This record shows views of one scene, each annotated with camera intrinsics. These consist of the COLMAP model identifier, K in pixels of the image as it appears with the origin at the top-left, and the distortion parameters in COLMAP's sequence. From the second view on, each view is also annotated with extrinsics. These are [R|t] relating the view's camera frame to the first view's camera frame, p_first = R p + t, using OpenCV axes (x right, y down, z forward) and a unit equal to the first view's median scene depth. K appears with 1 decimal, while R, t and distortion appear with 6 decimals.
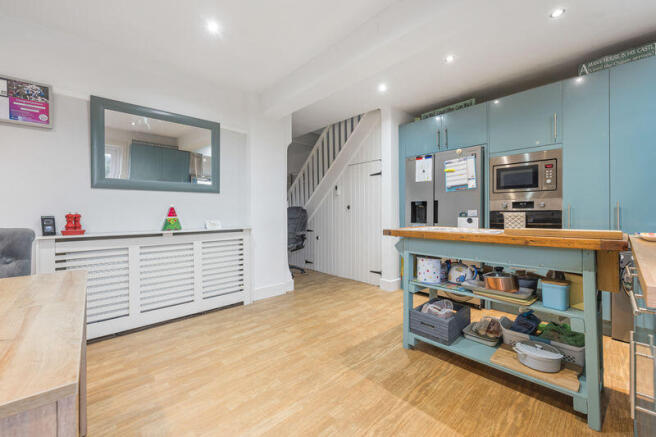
lens RADIAL K [[265.1, 0, 325.9], [0, 265.1, 211.3], [0, 0, 1]] dist [-0.000565, -0.000201]
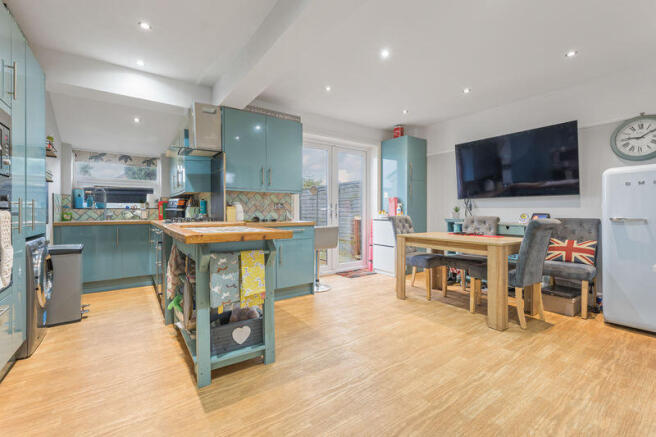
lens RADIAL K [[287.5, 0, 327.2], [0, 287.5, 212.8], [0, 0, 1]] dist [-0.000049, 0.000062]
pose [[-0.992770, 0.000683, 0.120028, -0.000307], [0.000637, 1.000000, -0.000419, 0.009515], [-0.120029, -0.000340, -0.992770, 1.458377]]
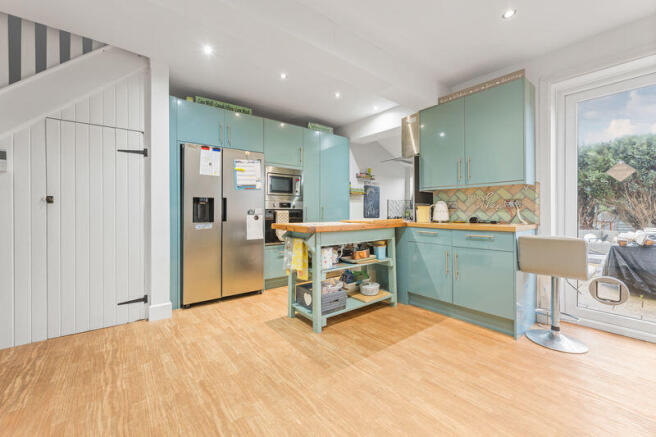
lens RADIAL K [[265.1, 0, 325.9], [0, 265.1, 211.3], [0, 0, 1]] dist [-0.000565, -0.000201]
pose [[0.079473, 0.000497, 0.996837, -0.597808], [-0.004107, 0.999992, -0.000172, 0.007031], [-0.996829, -0.004080, 0.079475, 0.662345]]
